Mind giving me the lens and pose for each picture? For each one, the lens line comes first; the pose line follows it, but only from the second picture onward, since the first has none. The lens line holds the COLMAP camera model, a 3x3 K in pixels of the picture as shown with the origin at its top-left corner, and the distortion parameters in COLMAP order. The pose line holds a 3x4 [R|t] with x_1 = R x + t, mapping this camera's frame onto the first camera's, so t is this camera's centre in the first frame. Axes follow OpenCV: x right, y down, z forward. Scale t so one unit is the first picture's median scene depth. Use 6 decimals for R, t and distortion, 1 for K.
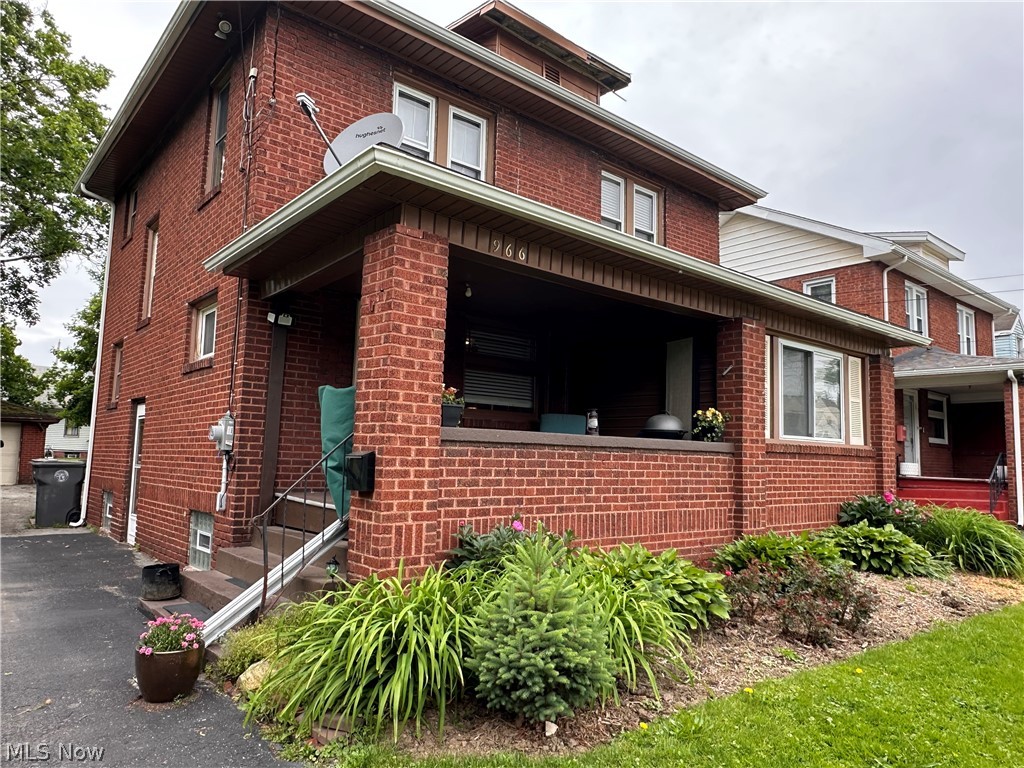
lens RADIAL K [[703.3, 0, 512.0], [0, 703.3, 384.0], [0, 0, 1]] dist [-0.004286, -0.001560]
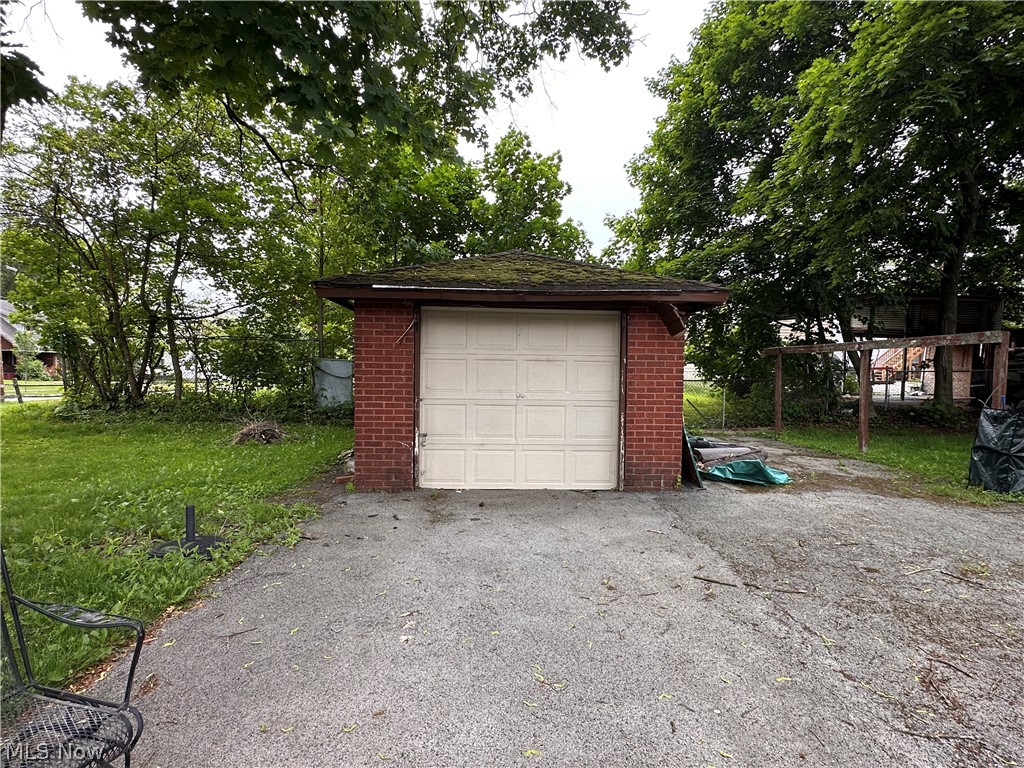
lens RADIAL K [[537.0, 0, 512.0], [0, 537.0, 384.0], [0, 0, 1]] dist [0.000049, -0.000003]
pose [[0.780140, 0.005180, -0.625583, -0.458086], [0.073117, 0.992358, 0.099398, 0.048627], [0.621317, -0.123286, 0.773799, 0.607422]]
